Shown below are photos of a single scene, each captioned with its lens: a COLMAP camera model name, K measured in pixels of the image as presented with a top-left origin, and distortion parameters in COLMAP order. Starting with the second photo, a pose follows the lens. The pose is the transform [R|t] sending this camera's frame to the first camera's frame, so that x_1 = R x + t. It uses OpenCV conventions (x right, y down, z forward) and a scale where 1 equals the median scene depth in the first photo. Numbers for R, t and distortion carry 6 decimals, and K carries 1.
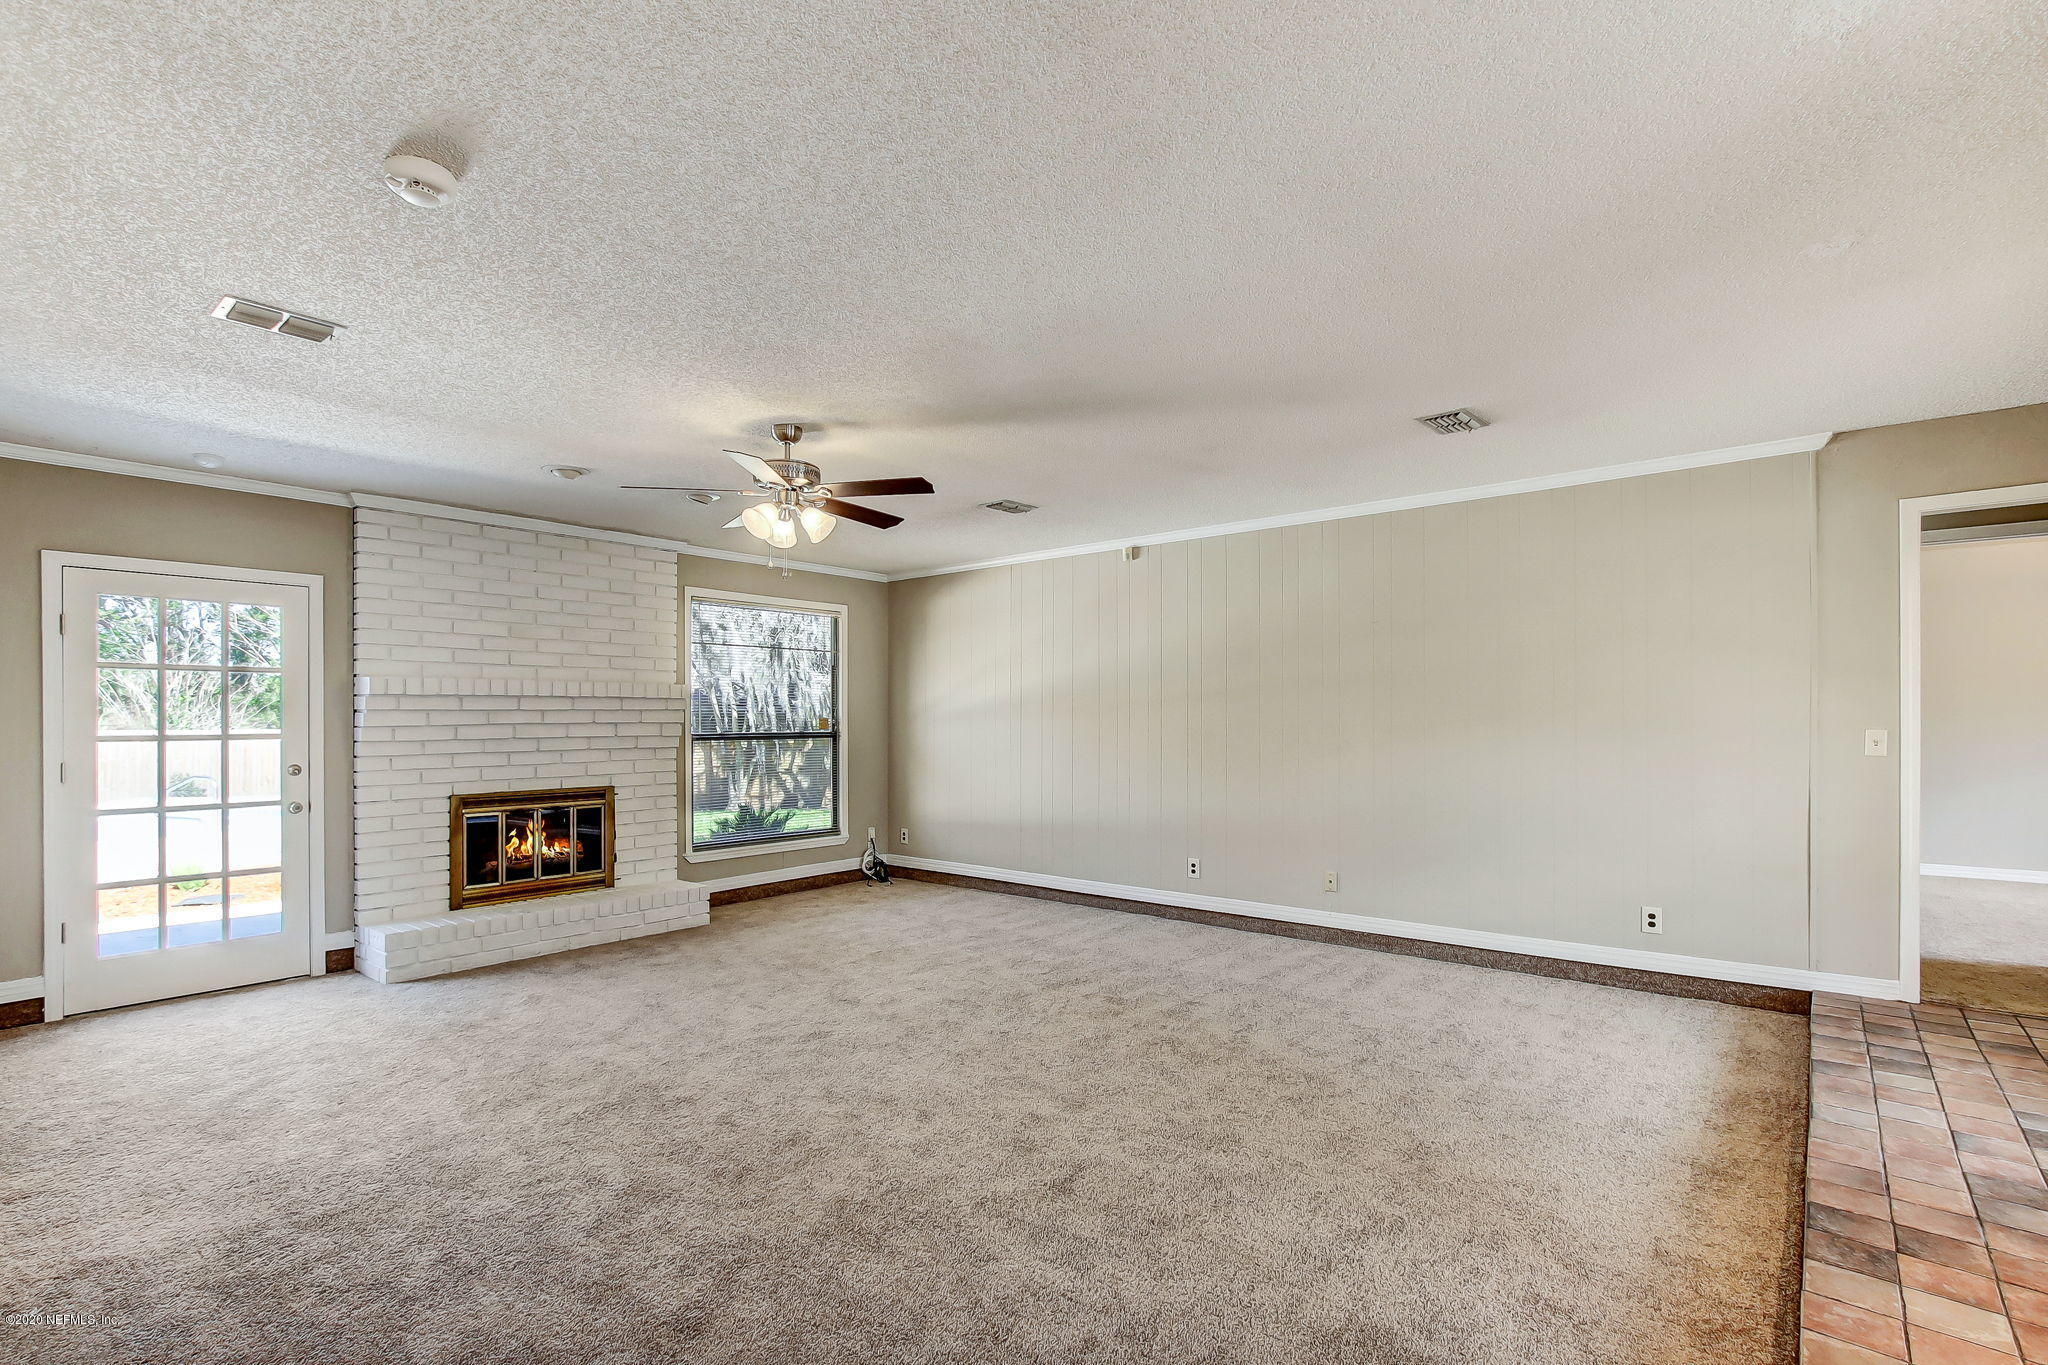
lens RADIAL K [[971.8, 0, 1008.3], [0, 971.8, 692.9], [0, 0, 1]] dist [-0.010545, 0.004616]
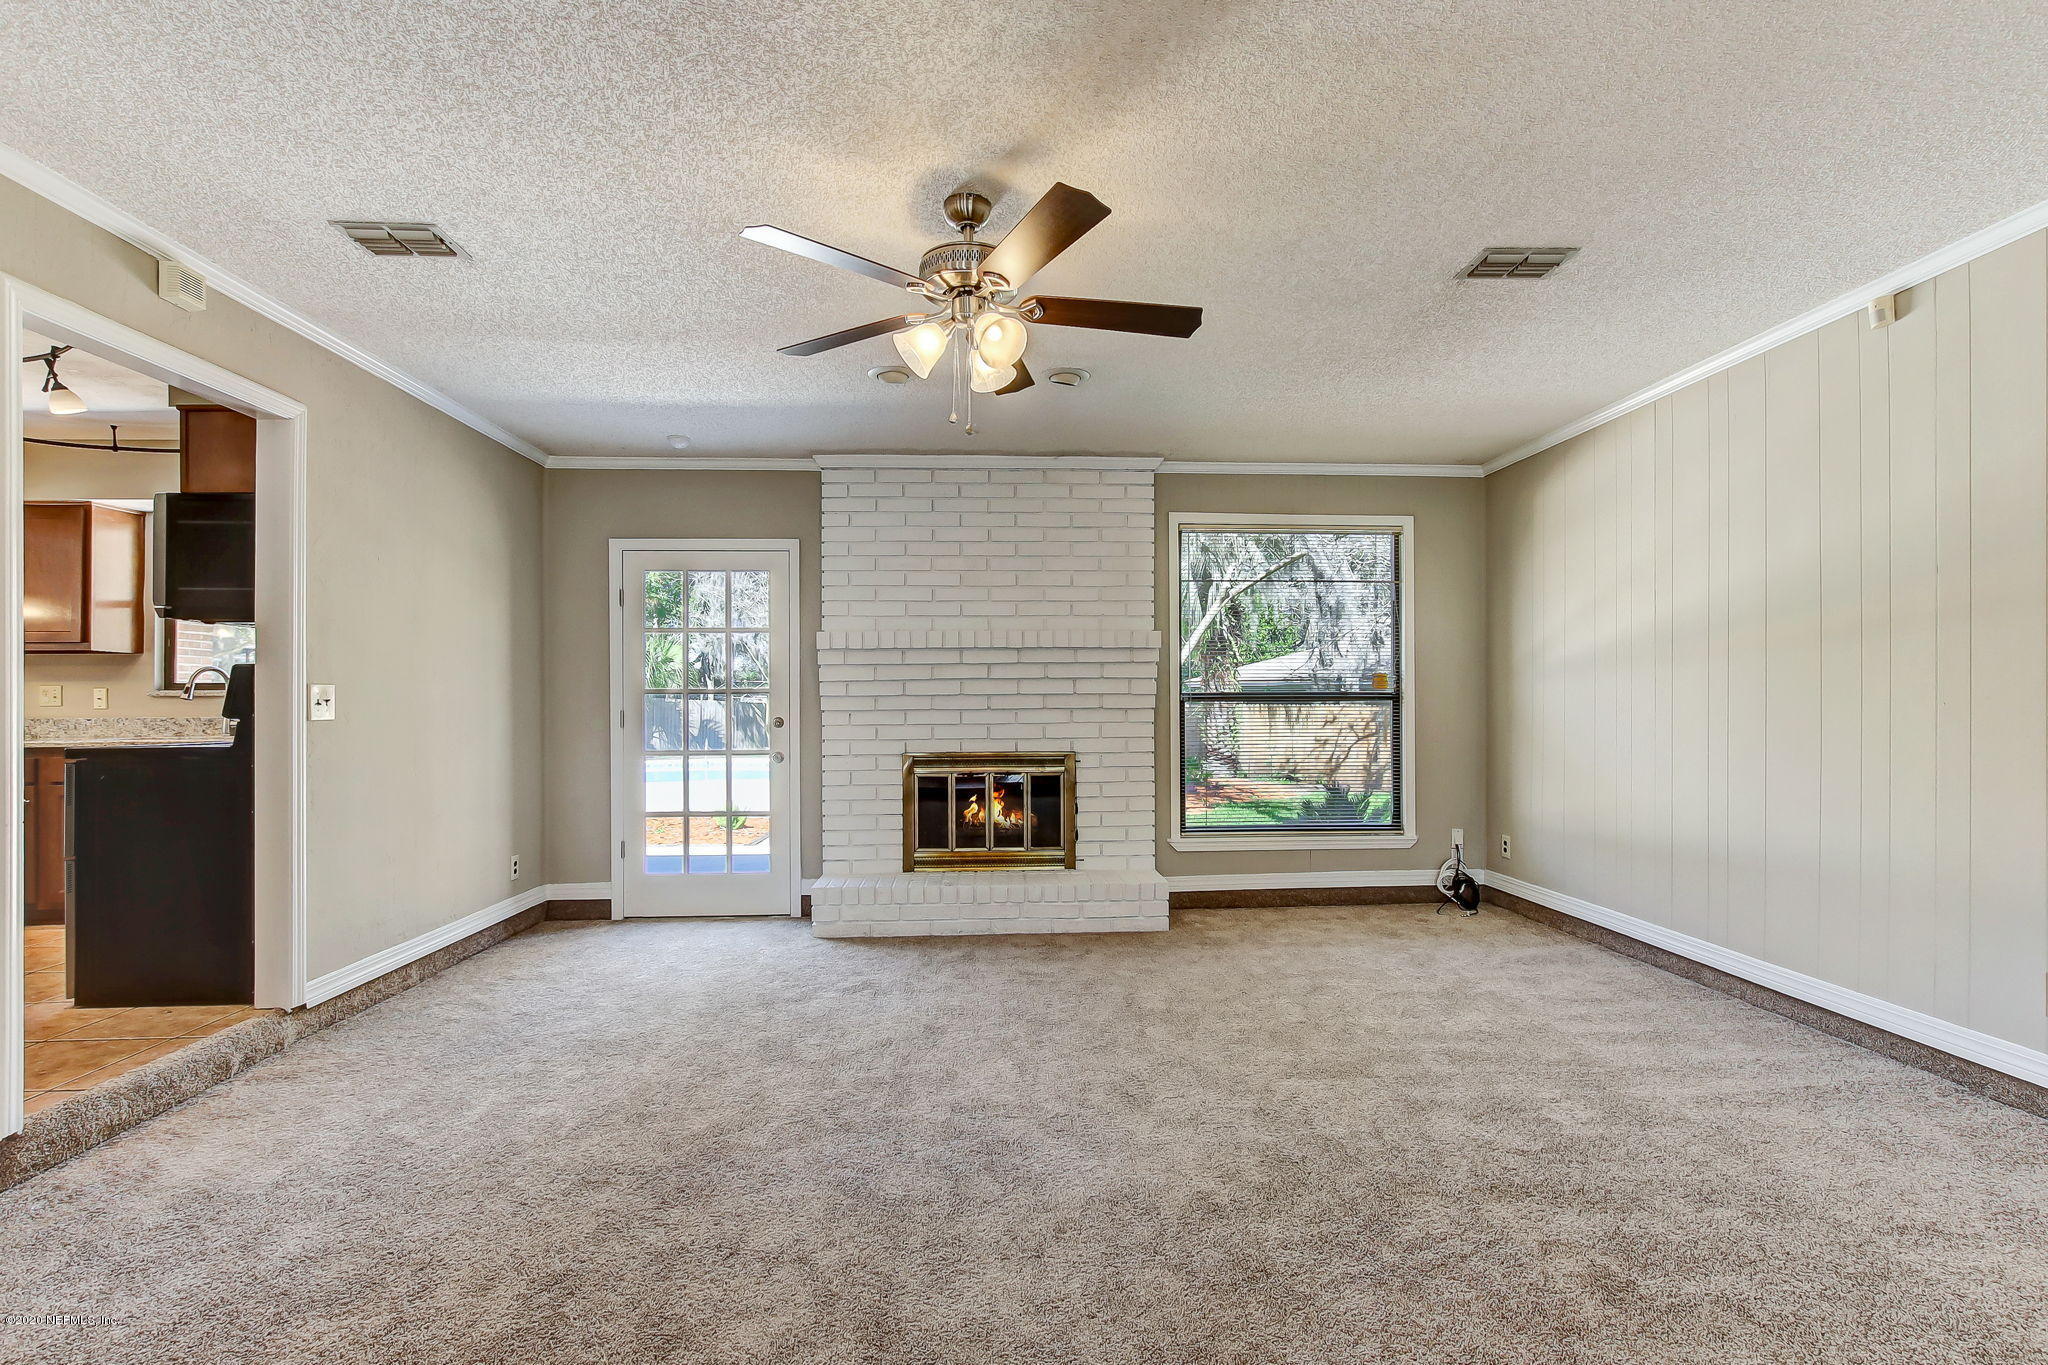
lens RADIAL K [[946.6, 0, 1020.0], [0, 946.6, 688.2], [0, 0, 1]] dist [-0.017083, 0.005405]
pose [[0.692790, -0.008748, -0.721087, 0.181146], [0.020490, 0.999762, 0.007556, 0.035226], [0.720849, -0.020010, 0.692804, 0.417844]]
